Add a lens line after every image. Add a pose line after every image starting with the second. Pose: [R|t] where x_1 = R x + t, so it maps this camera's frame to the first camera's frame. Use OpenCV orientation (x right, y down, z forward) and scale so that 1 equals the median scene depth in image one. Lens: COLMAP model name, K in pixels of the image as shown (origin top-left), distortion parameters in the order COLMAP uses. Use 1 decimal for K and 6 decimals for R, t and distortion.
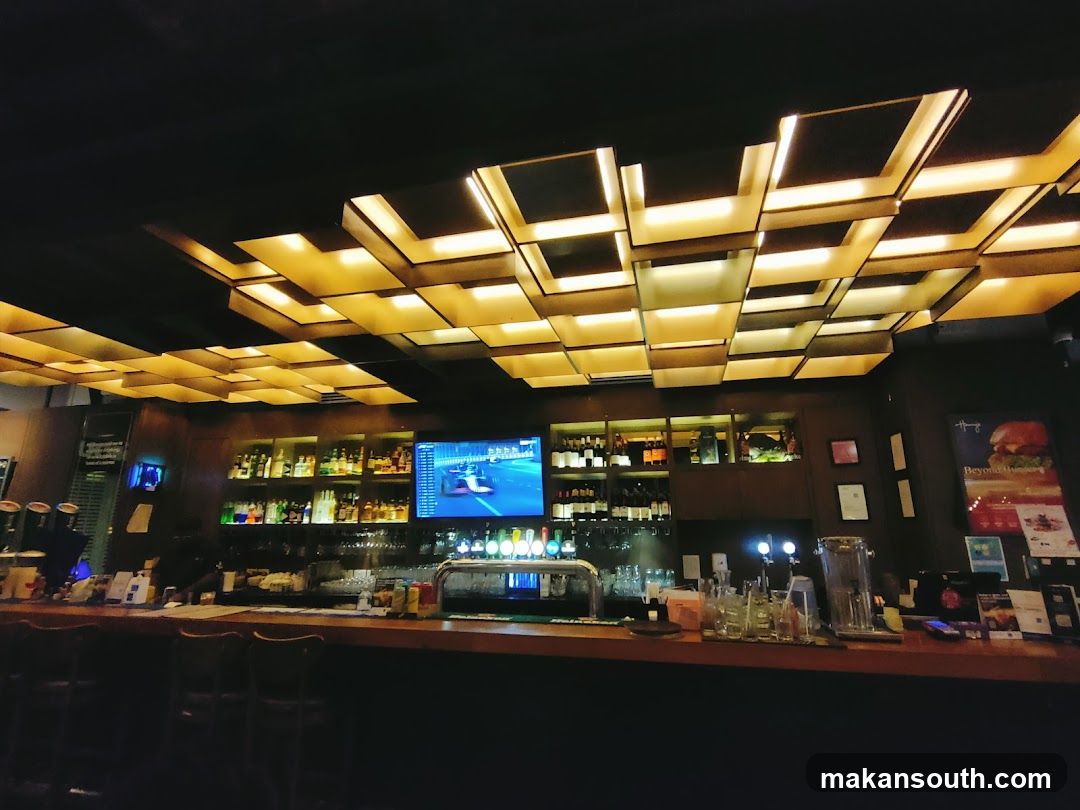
lens RADIAL K [[521.0, 0, 540.0], [0, 521.0, 405.0], [0, 0, 1]] dist [0.000627, 0.000227]
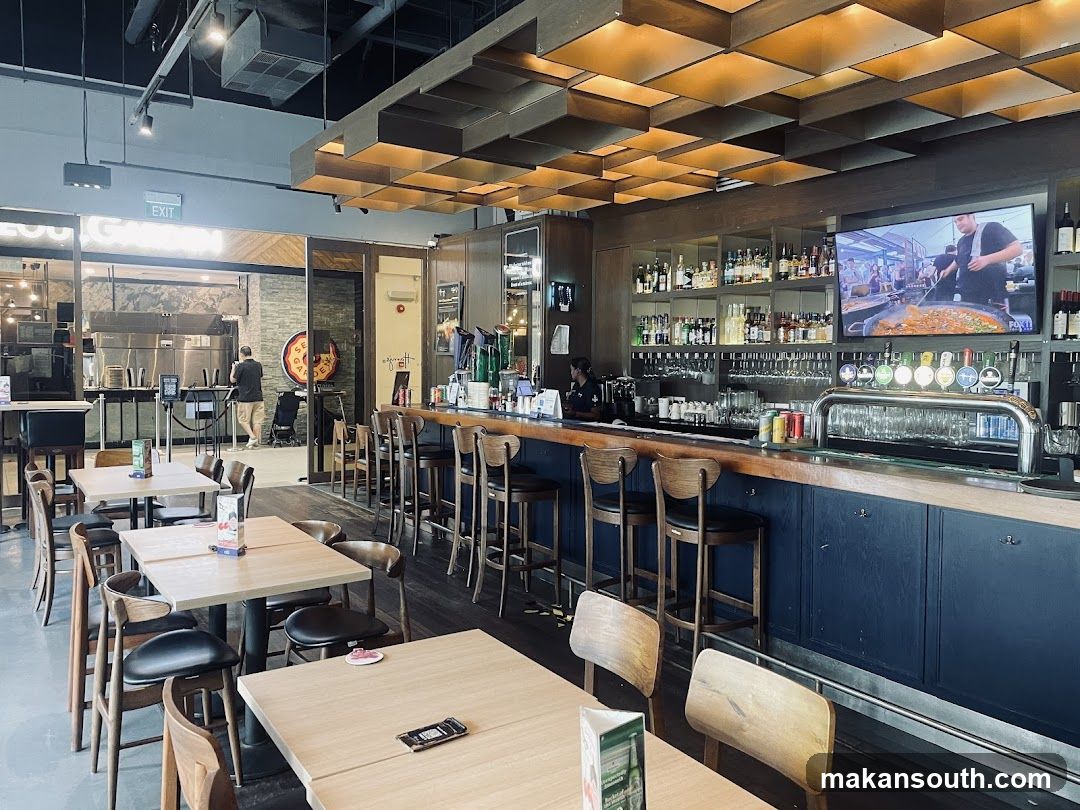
lens RADIAL K [[809.8, 0, 540.0], [0, 809.8, 405.0], [0, 0, 1]] dist [-0.000934, -0.000102]
pose [[0.745052, 0.043915, -0.665559, 0.197063], [0.153774, 0.959641, 0.235461, -0.023421], [0.649038, -0.277776, 0.708230, -0.104381]]
